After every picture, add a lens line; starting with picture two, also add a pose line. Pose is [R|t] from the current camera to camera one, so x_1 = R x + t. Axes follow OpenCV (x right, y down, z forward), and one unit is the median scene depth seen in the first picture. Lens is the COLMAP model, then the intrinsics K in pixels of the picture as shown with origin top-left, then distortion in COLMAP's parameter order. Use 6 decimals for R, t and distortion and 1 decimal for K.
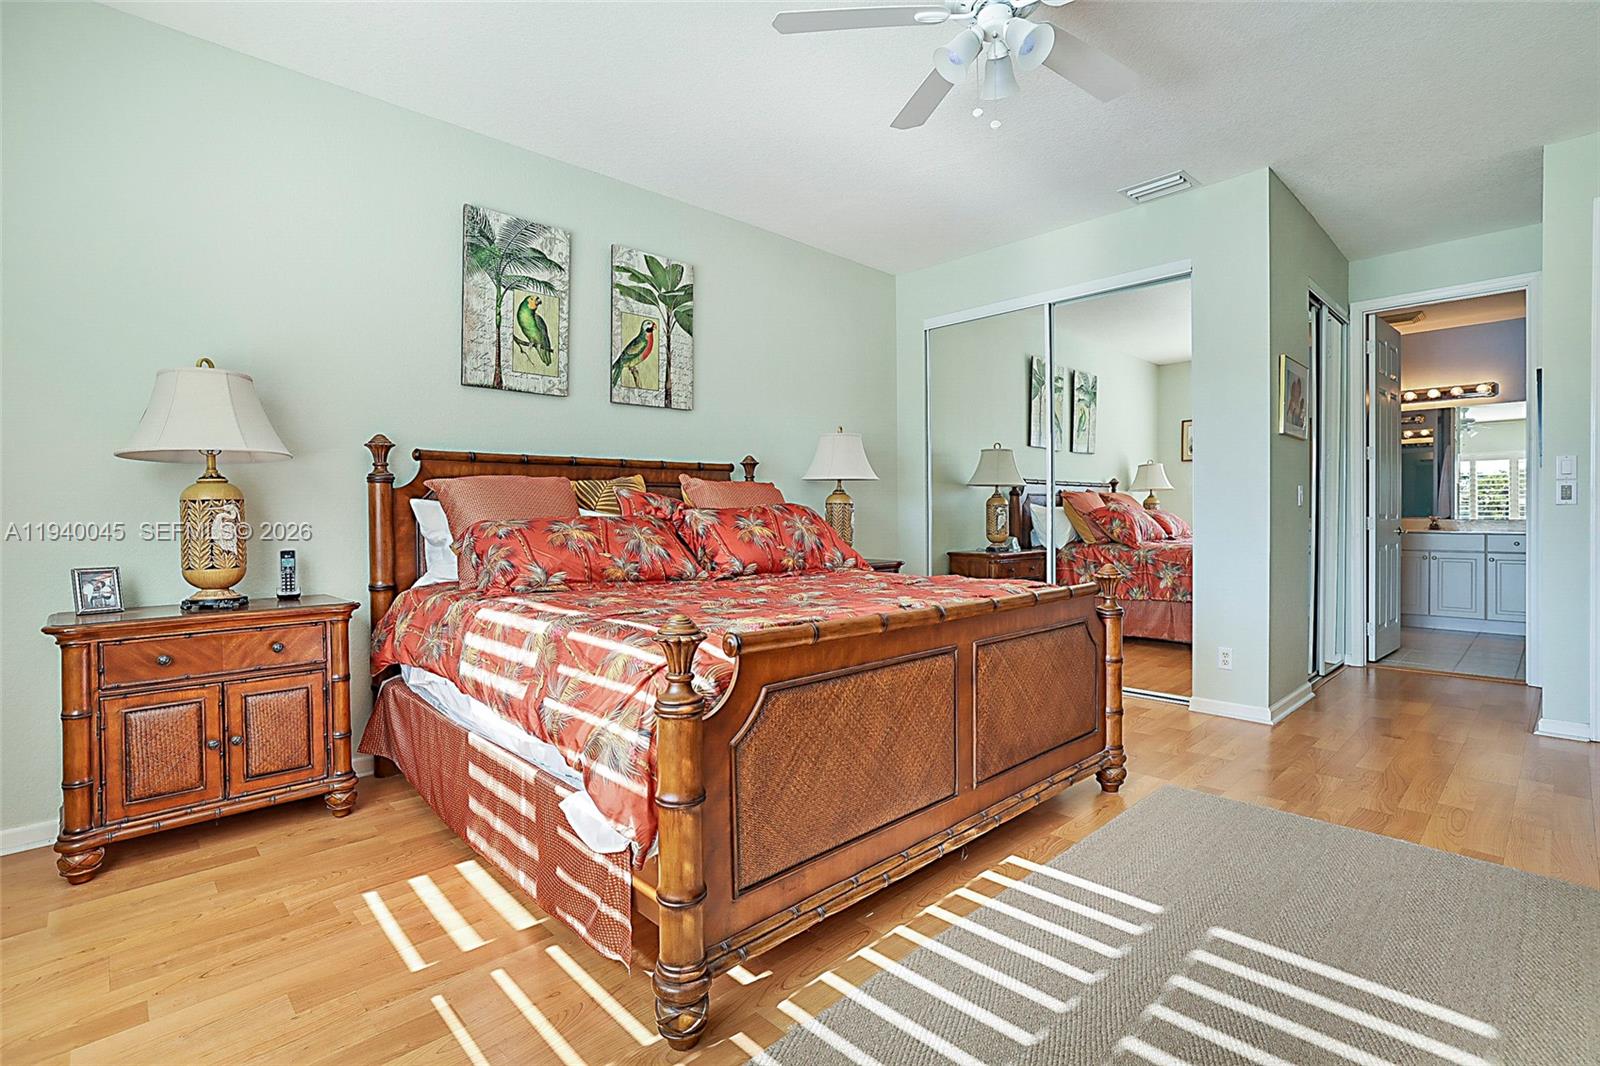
lens RADIAL K [[761.9, 0, 805.9], [0, 761.9, 534.1], [0, 0, 1]] dist [-0.033685, 0.024452]
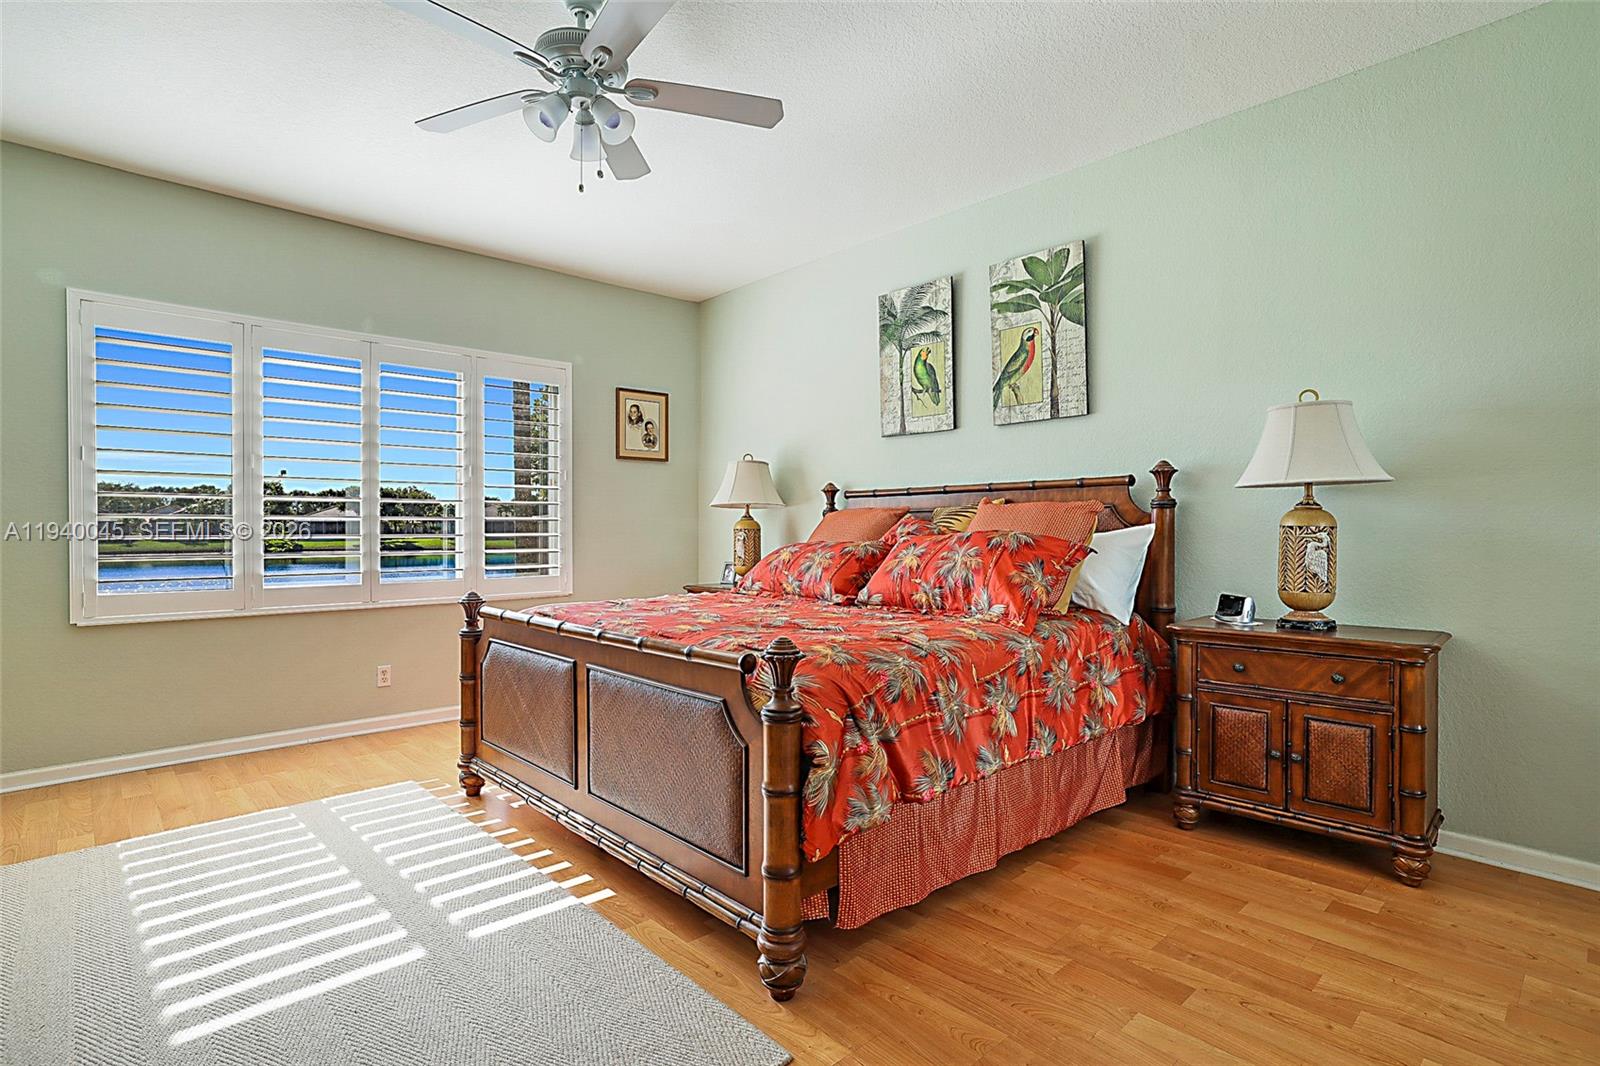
lens RADIAL K [[786.2, 0, 802.0], [0, 786.2, 533.8], [0, 0, 1]] dist [-0.041254, 0.025183]
pose [[-0.008468, -0.000276, -0.999964, 0.732305], [-0.034179, 0.999416, 0.000013, -0.025930], [0.999380, 0.034178, -0.008473, 0.746580]]
